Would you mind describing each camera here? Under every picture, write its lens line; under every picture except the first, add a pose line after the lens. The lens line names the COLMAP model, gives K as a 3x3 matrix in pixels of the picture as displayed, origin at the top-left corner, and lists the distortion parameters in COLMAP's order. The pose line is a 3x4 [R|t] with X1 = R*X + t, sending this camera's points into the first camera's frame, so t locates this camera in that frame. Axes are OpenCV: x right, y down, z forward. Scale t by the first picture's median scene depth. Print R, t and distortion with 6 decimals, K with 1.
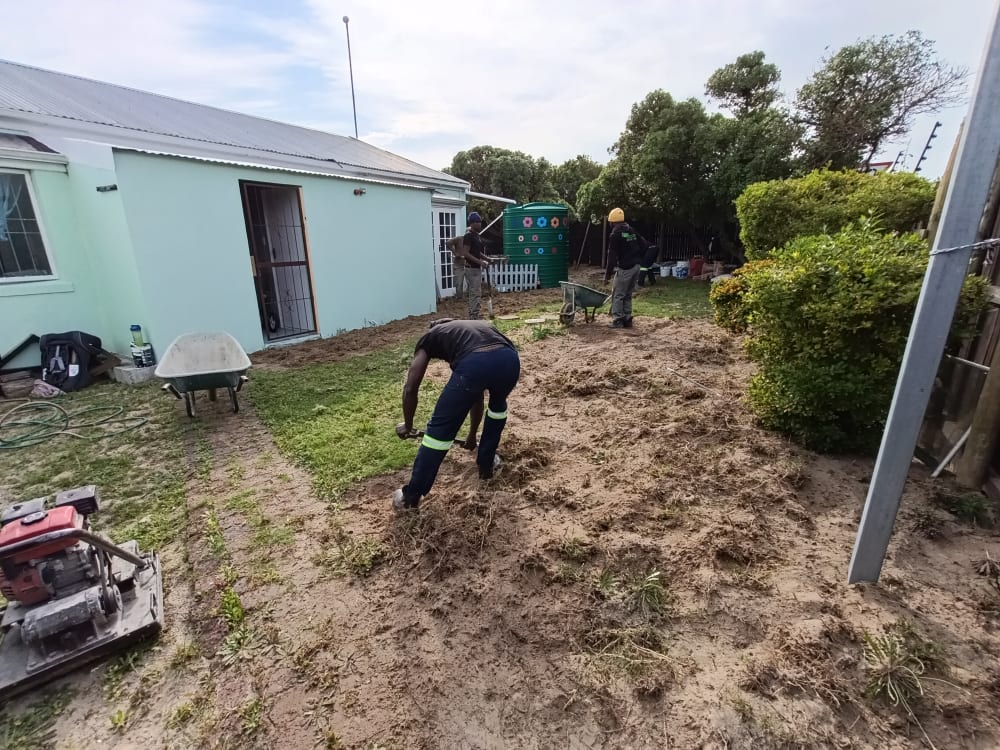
lens RADIAL K [[450.5, 0, 500.0], [0, 450.5, 375.0], [0, 0, 1]] dist [-0.001007, 0.000412]
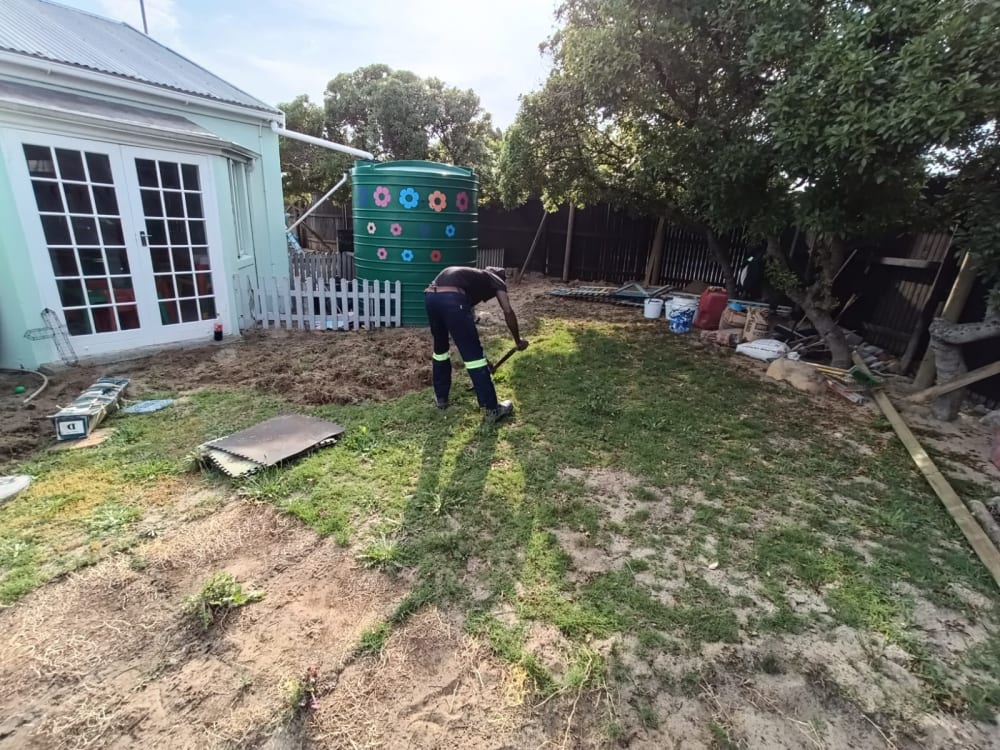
lens RADIAL K [[450.5, 0, 500.0], [0, 450.5, 375.0], [0, 0, 1]] dist [-0.001007, 0.000412]
pose [[0.996334, 0.082899, -0.021118, 0.230814], [-0.081987, 0.995793, 0.040921, -0.180358], [0.024421, -0.039040, 0.998939, 0.516275]]
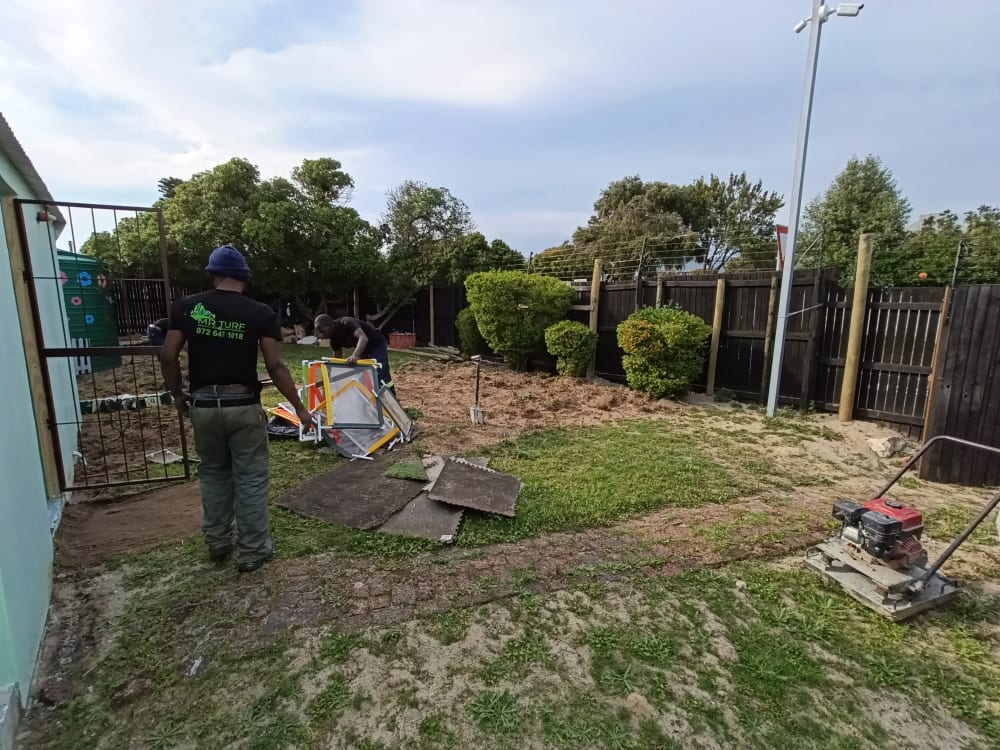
lens RADIAL K [[450.5, 0, 500.0], [0, 450.5, 375.0], [0, 0, 1]] dist [-0.001007, 0.000412]
pose [[0.305823, -0.138054, 0.942026, -0.405064], [0.260842, 0.963724, 0.056553, -0.070506], [-0.915660, 0.228424, 0.330739, 0.223363]]
